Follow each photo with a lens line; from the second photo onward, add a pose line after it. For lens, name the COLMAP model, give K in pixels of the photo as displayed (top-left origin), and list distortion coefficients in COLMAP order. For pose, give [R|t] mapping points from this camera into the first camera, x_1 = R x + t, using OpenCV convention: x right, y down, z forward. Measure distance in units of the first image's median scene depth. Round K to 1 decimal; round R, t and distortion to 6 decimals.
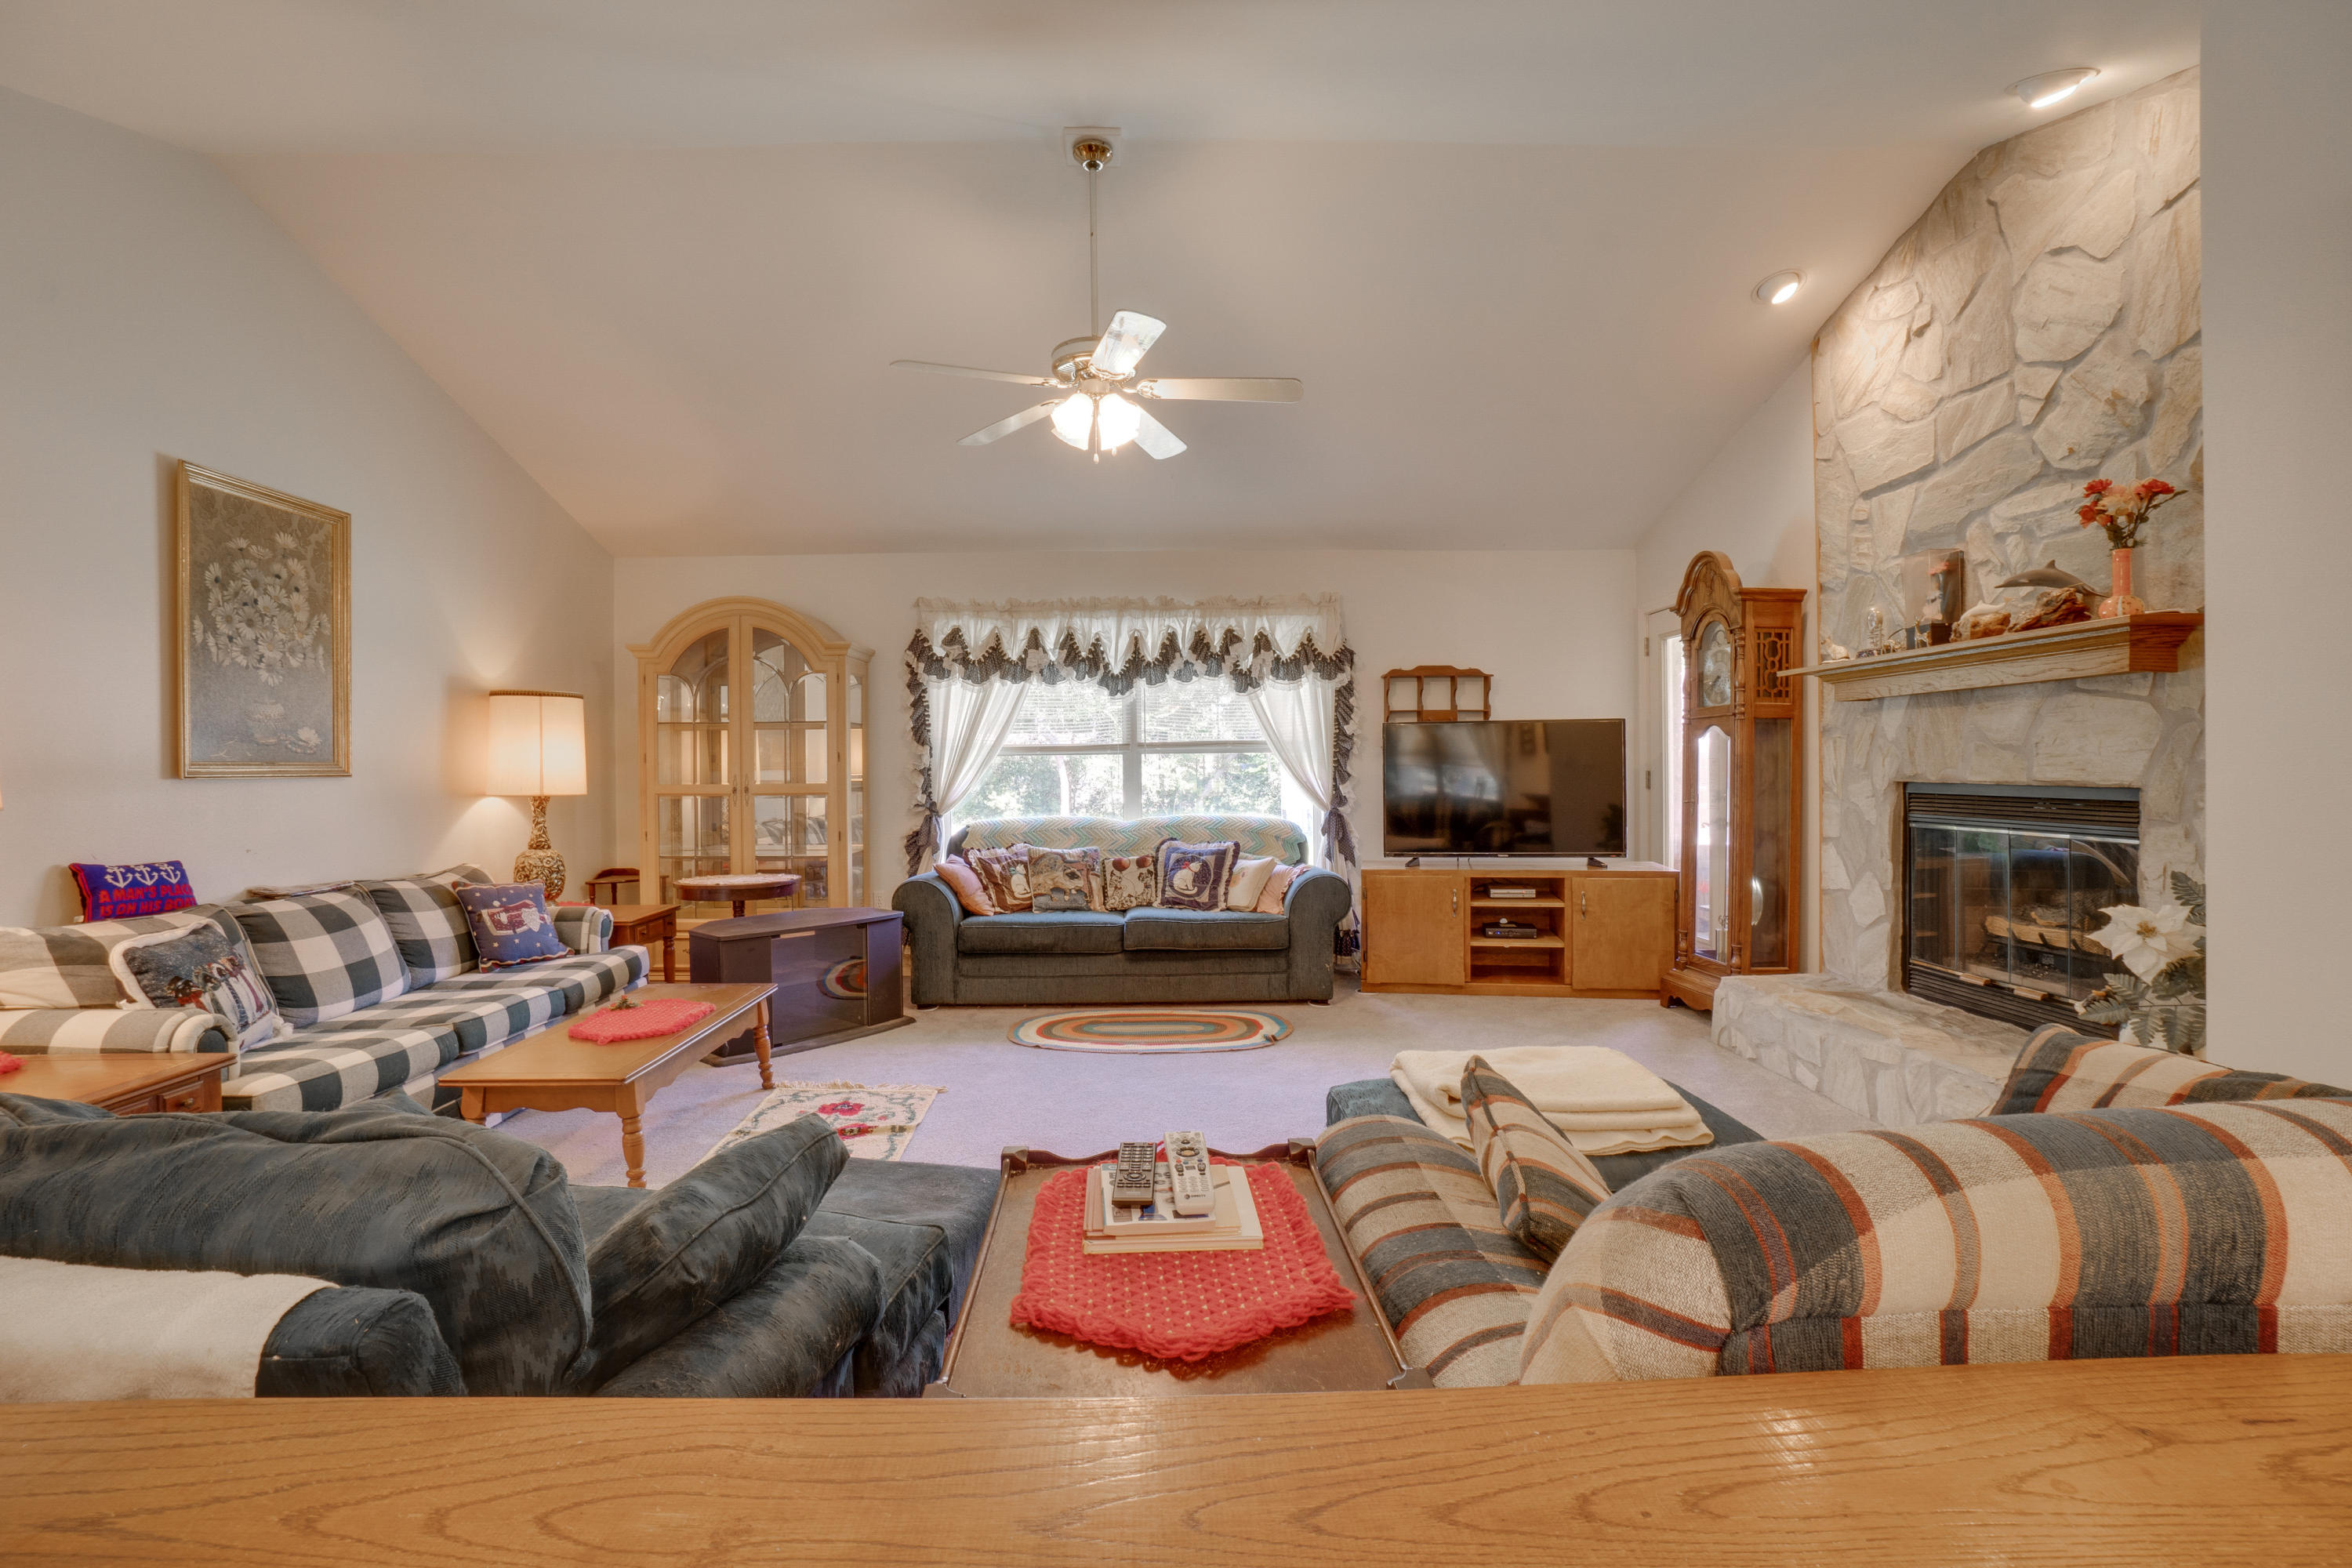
lens RADIAL K [[1032.3, 0, 1158.9], [0, 1032.3, 778.1], [0, 0, 1]] dist [-0.067326, 0.023383]
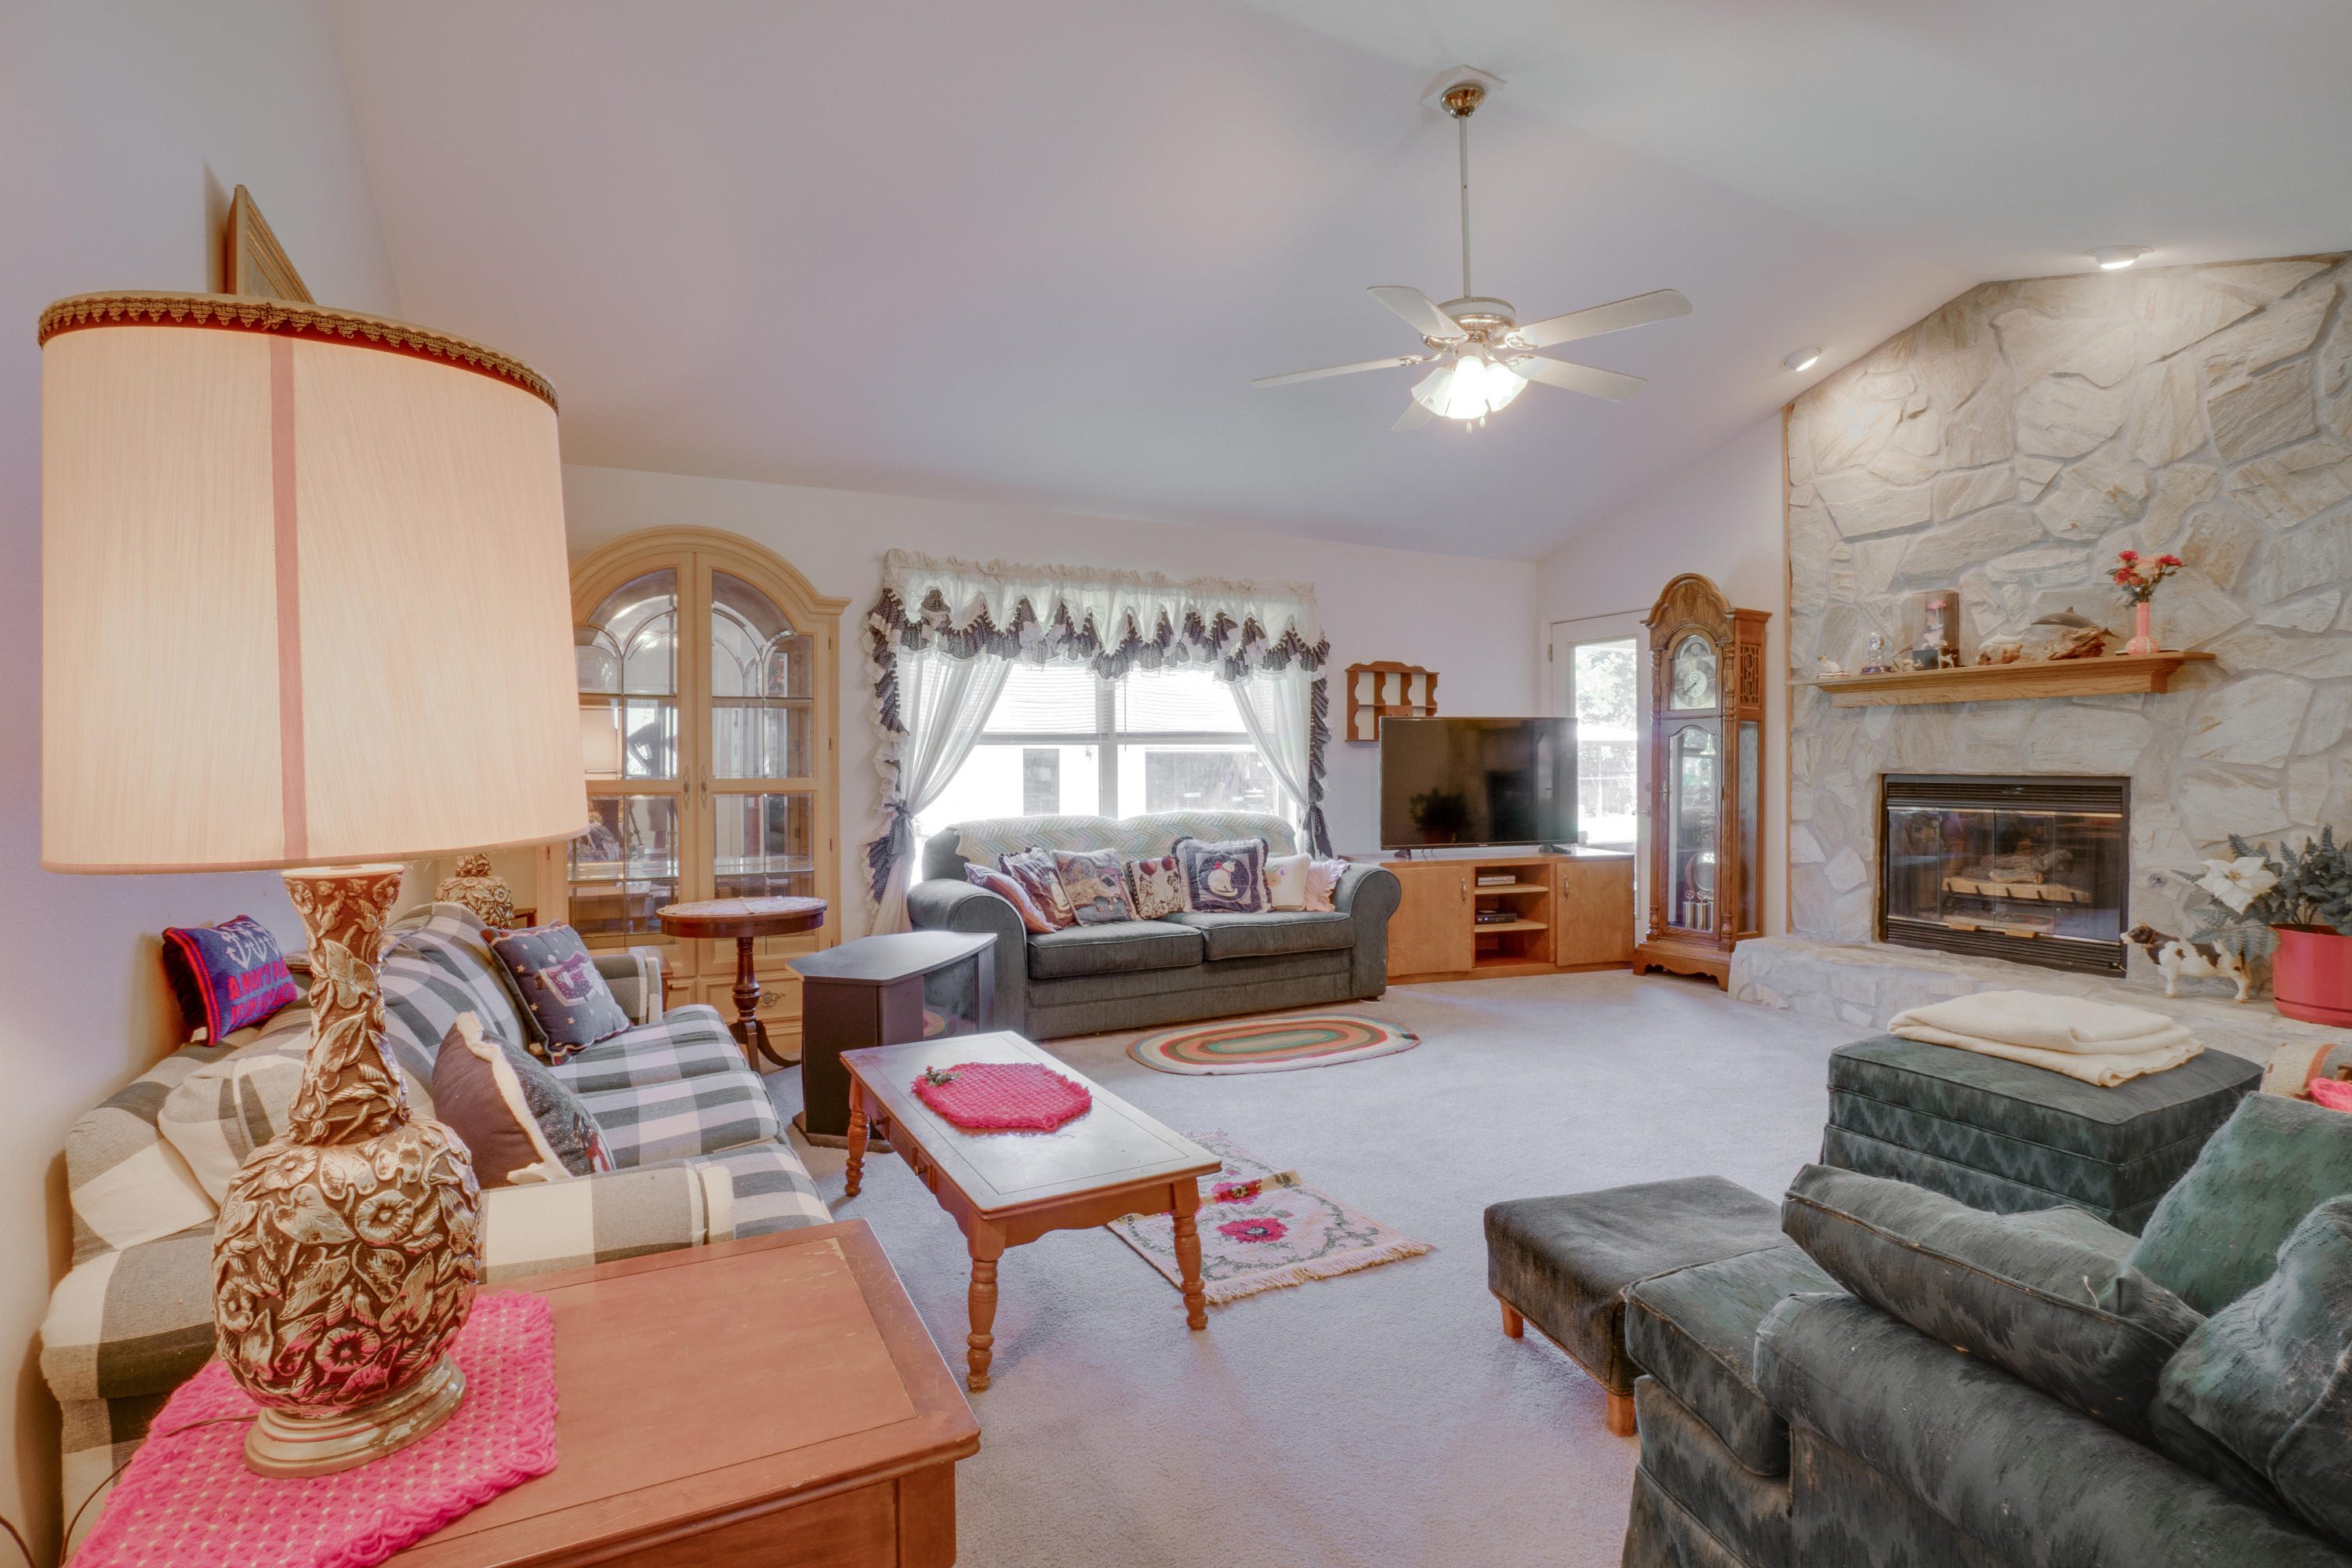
lens RADIAL K [[1101.3, 0, 1157.8], [0, 1101.3, 778.0], [0, 0, 1]] dist [-0.058579, 0.025151]
pose [[0.895085, -0.001790, 0.445892, -0.612260], [0.001129, 0.999998, 0.001749, 0.005717], [-0.445894, -0.001062, 0.895085, 0.186587]]
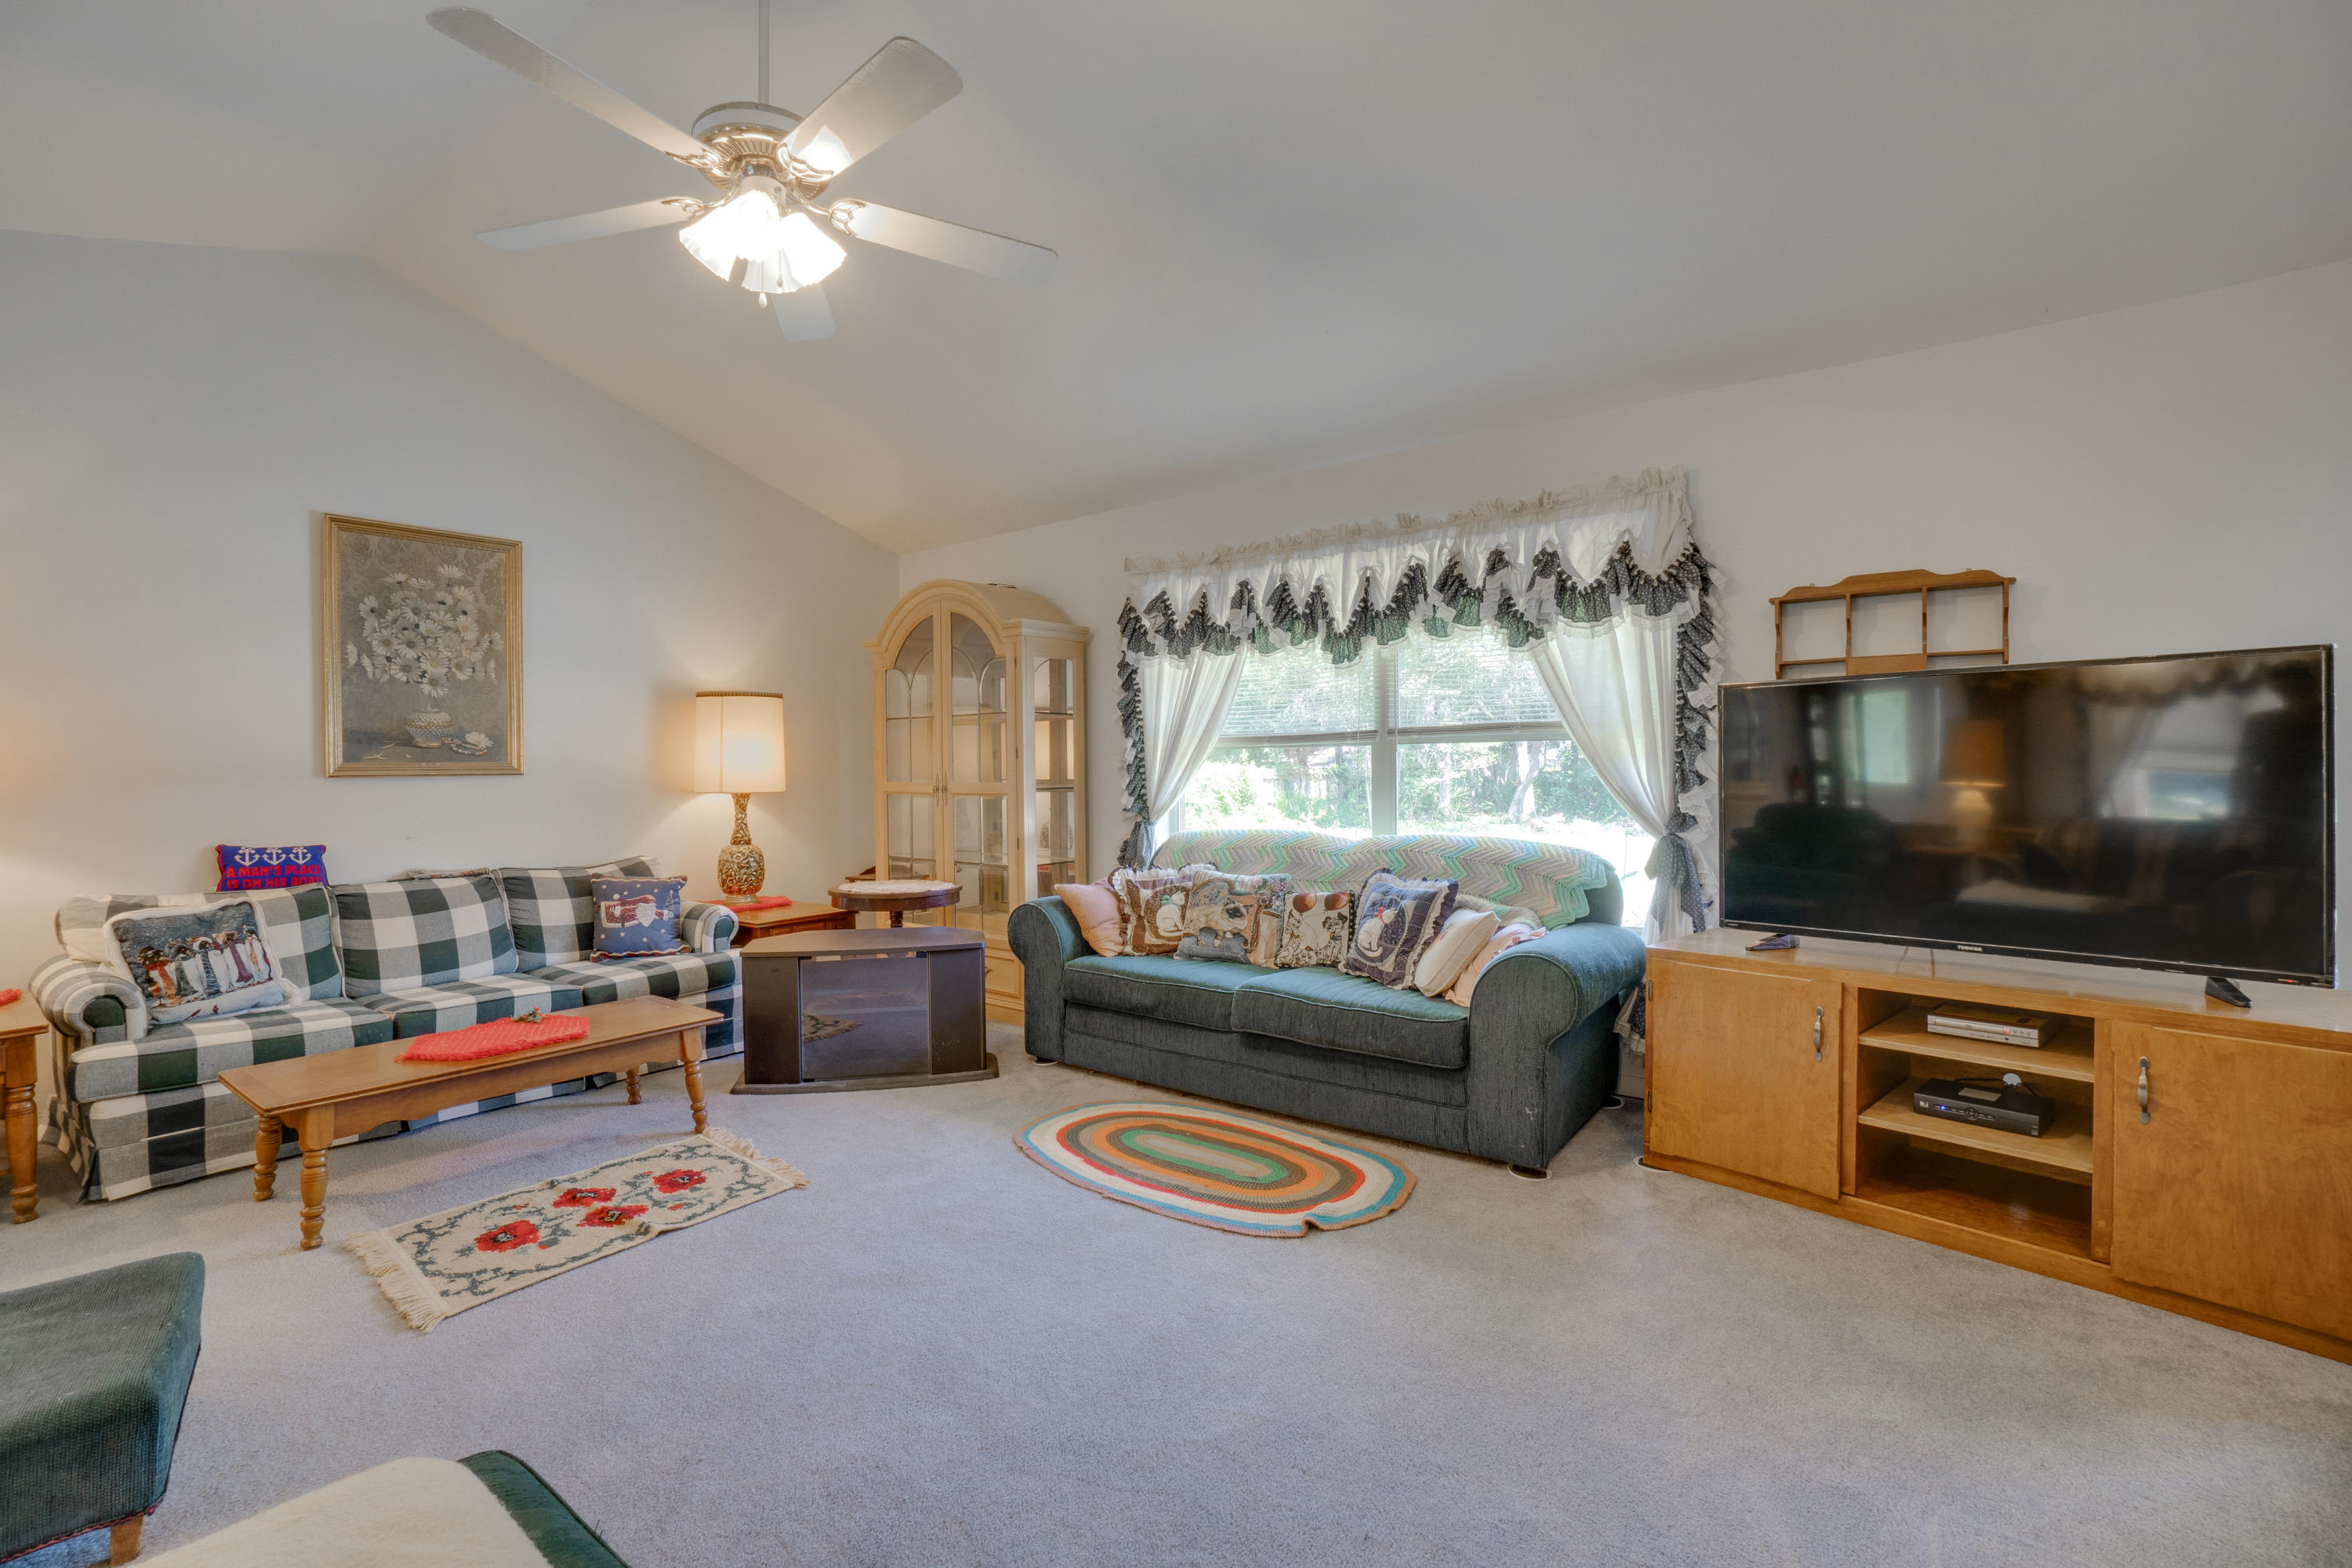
lens RADIAL K [[1032.3, 0, 1158.9], [0, 1032.3, 778.1], [0, 0, 1]] dist [-0.067326, 0.023383]
pose [[0.781093, 0.008453, -0.624357, 0.434457], [-0.002939, 0.999947, 0.009860, -0.010377], [0.624407, -0.005867, 0.781077, 0.523537]]
